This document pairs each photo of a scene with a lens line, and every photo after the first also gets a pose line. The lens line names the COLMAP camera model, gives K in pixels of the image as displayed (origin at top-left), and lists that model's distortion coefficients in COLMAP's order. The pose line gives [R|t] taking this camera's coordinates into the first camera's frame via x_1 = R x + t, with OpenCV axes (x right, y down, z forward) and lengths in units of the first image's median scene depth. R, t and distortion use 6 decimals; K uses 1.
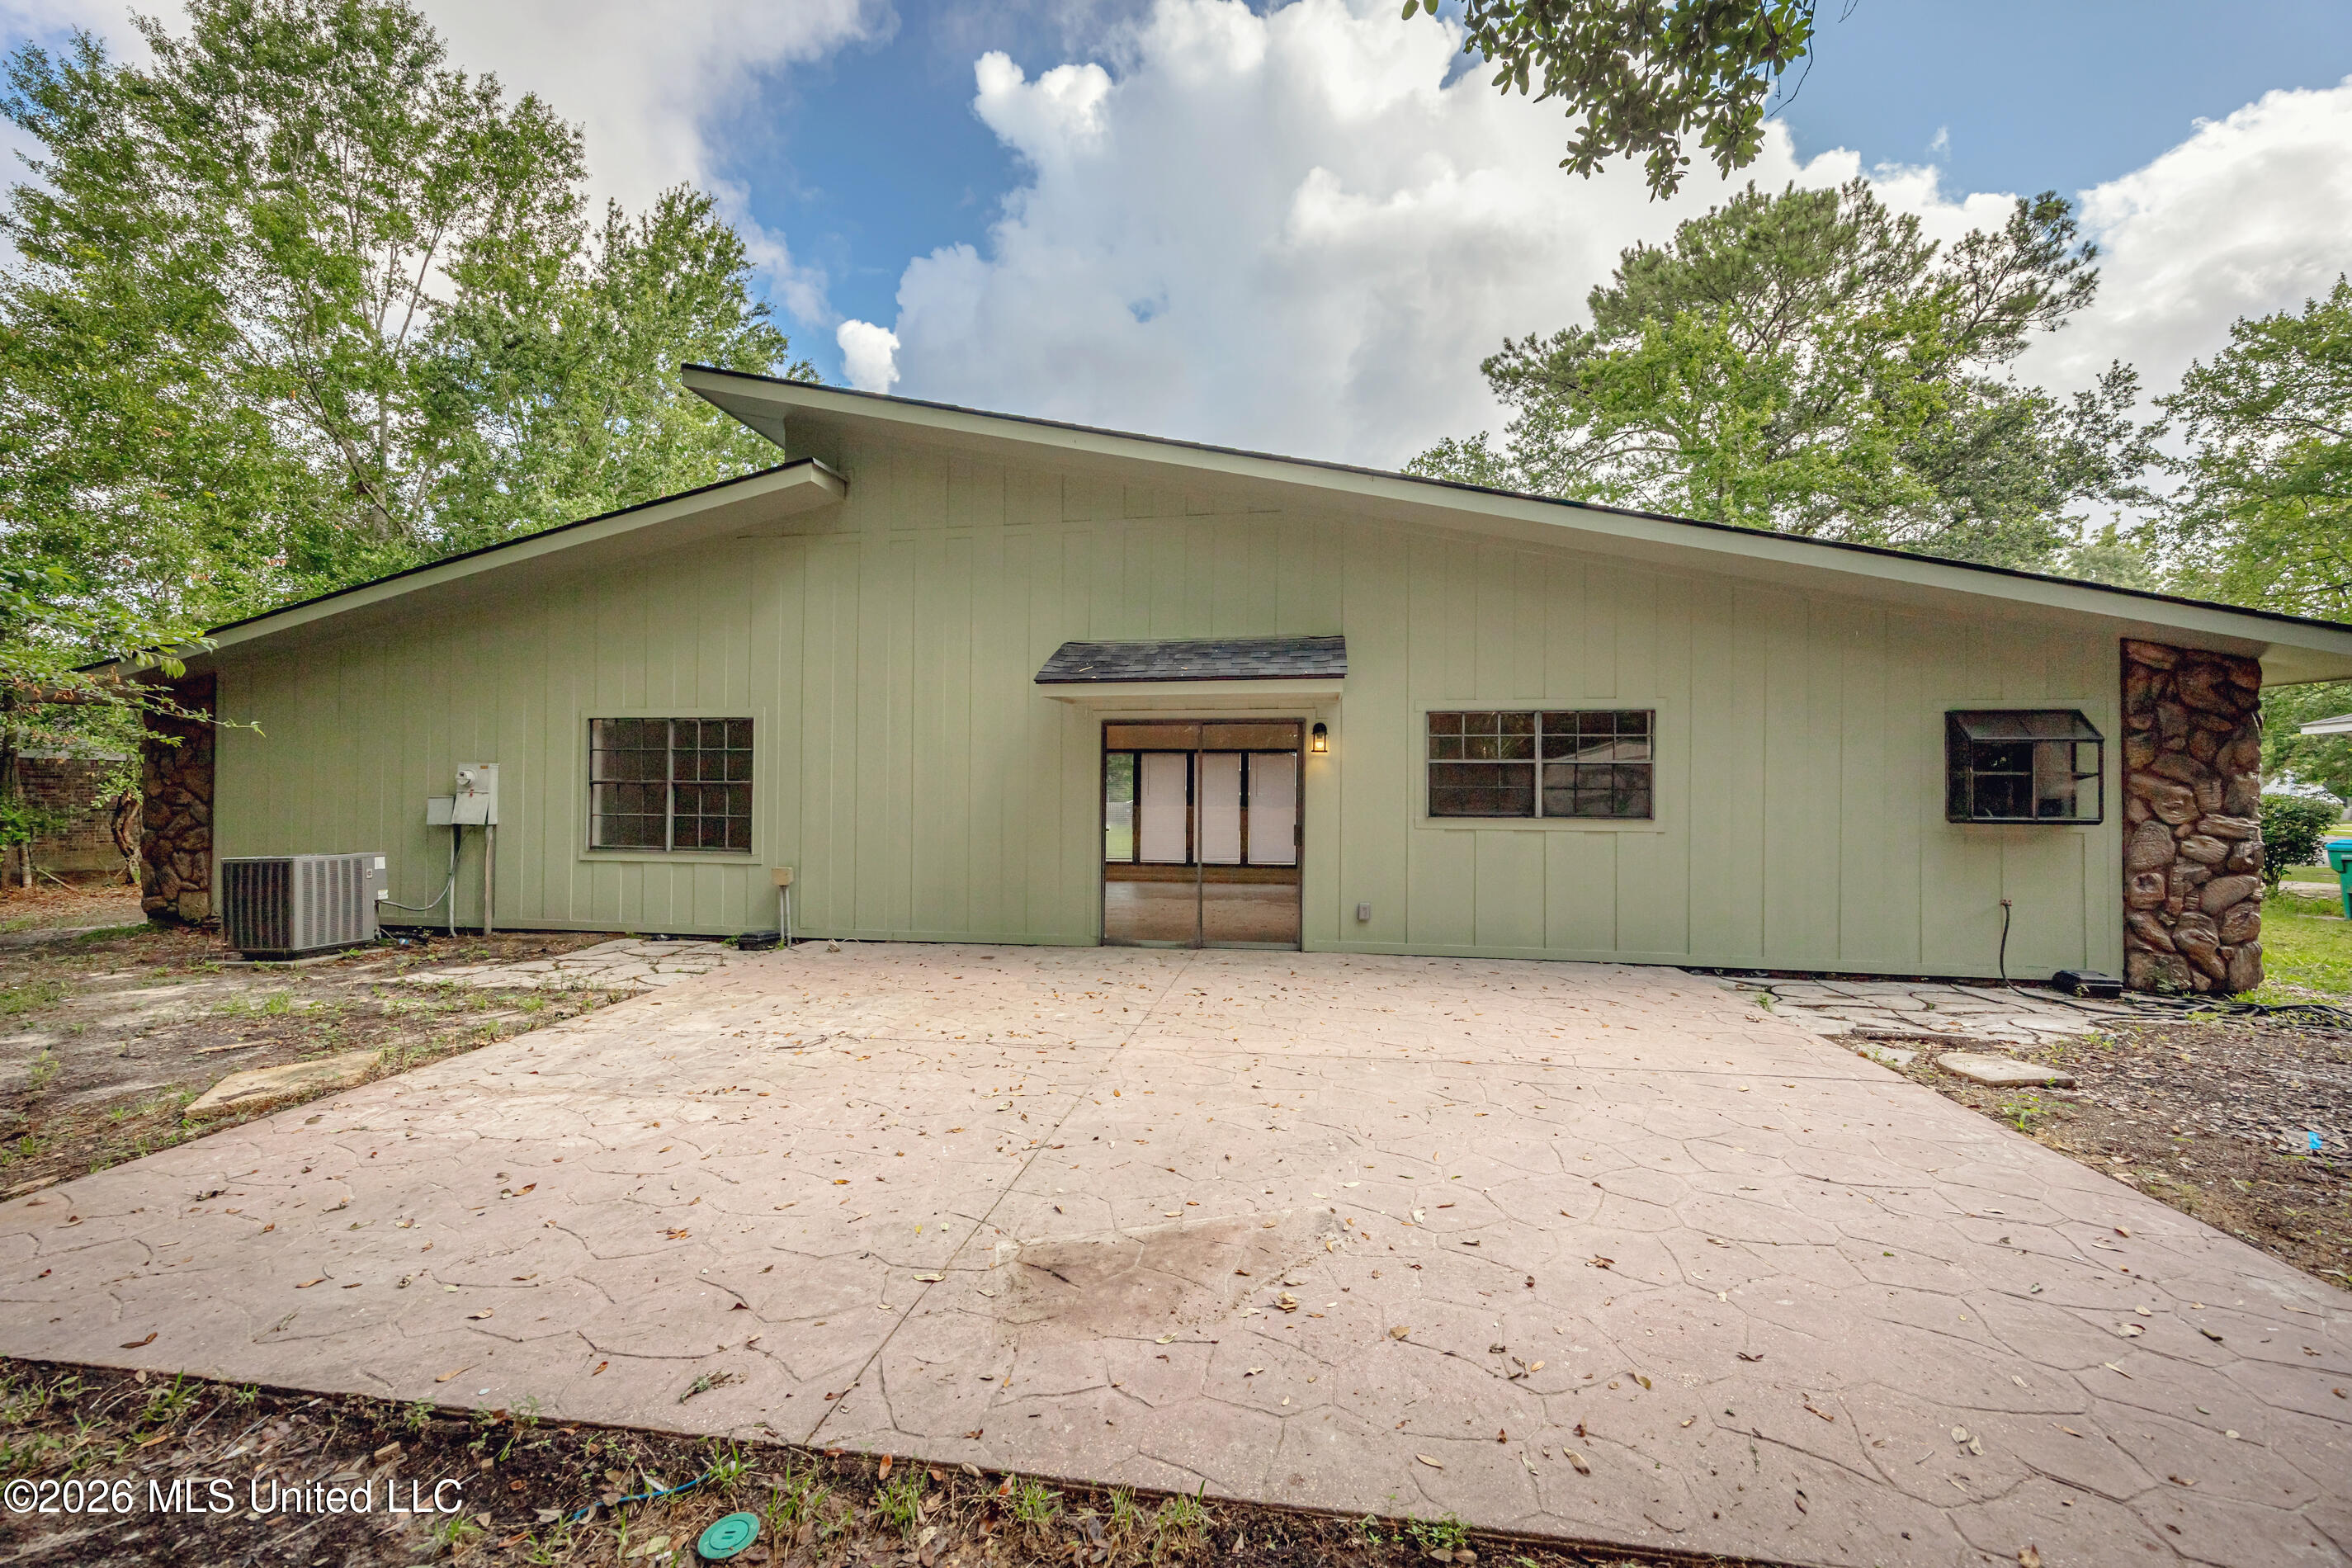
lens RADIAL K [[927.1, 0, 1175.6], [0, 927.1, 786.5], [0, 0, 1]] dist [-0.001351, -0.000395]
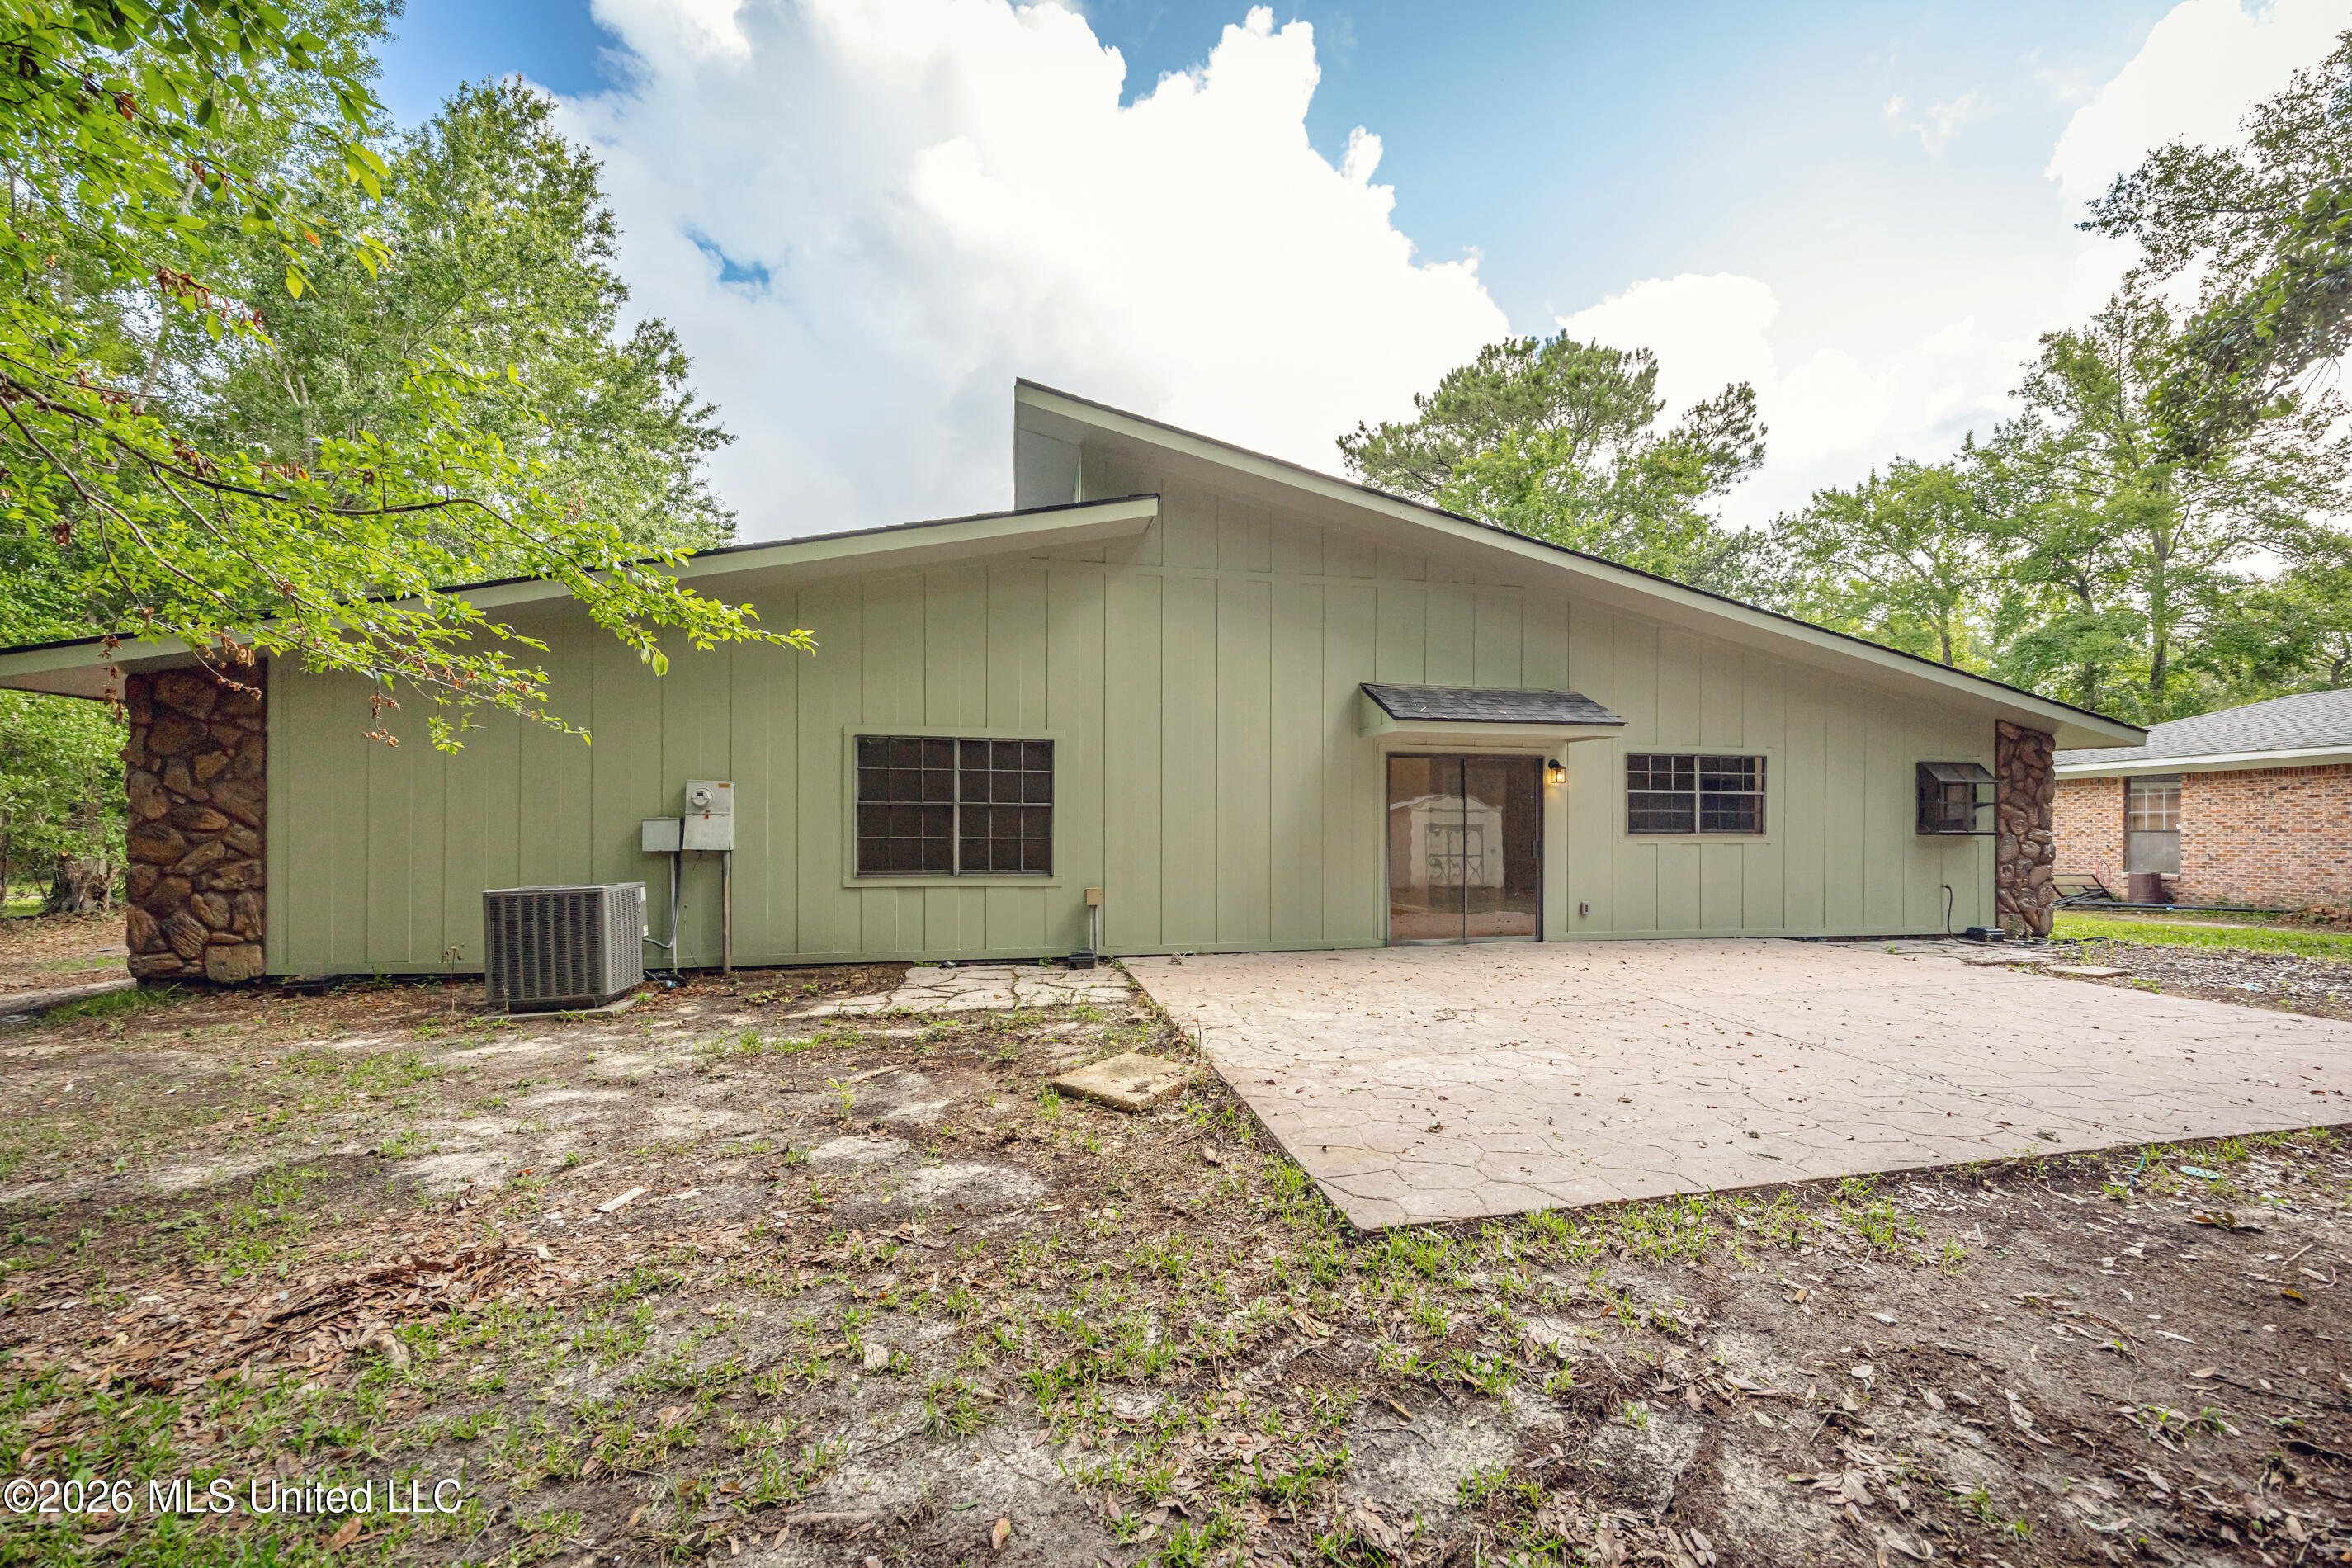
lens RADIAL K [[927.1, 0, 1248.0], [0, 927.1, 833.0], [0, 0, 1]] dist [-0.001351, -0.000395]
pose [[0.928636, -0.004925, 0.370960, -0.664544], [-0.000181, 0.999906, 0.013729, 0.013110], [-0.370993, -0.012817, 0.928547, -0.014586]]
